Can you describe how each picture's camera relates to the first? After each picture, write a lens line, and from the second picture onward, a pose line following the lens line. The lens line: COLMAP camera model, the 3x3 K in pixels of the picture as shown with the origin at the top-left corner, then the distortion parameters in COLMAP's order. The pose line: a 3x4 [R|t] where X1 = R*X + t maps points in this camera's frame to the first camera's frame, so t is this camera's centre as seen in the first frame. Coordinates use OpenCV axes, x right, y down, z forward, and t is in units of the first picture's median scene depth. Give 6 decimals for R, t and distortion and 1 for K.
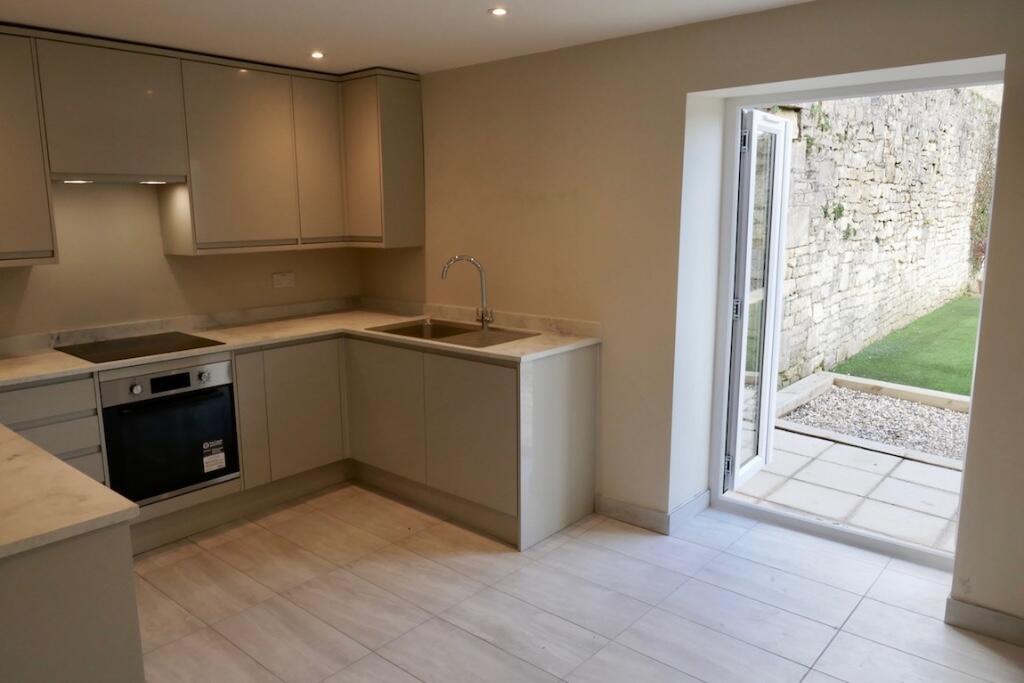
lens RADIAL K [[732.3, 0, 504.4], [0, 732.3, 341.2], [0, 0, 1]] dist [-0.018414, 0.004493]
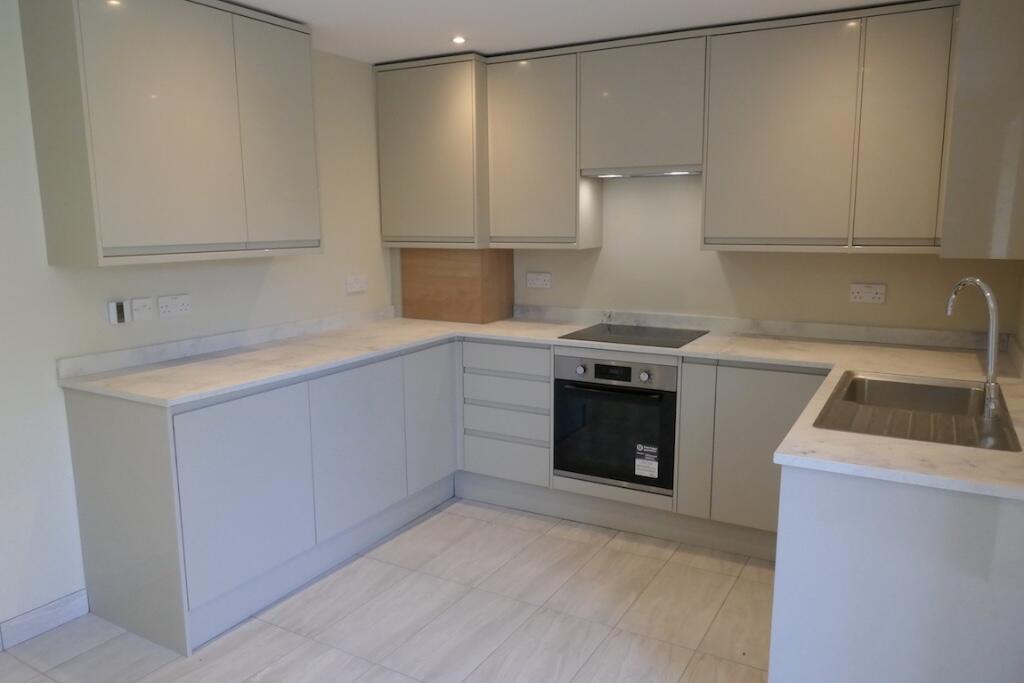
lens RADIAL K [[732.3, 0, 506.1], [0, 732.3, 342.6], [0, 0, 1]] dist [-0.018414, 0.004493]
pose [[0.183909, 0.168417, -0.968408, 0.464015], [-0.168405, 0.976044, 0.137763, -0.093669], [0.968409, 0.137749, 0.207866, 0.612398]]
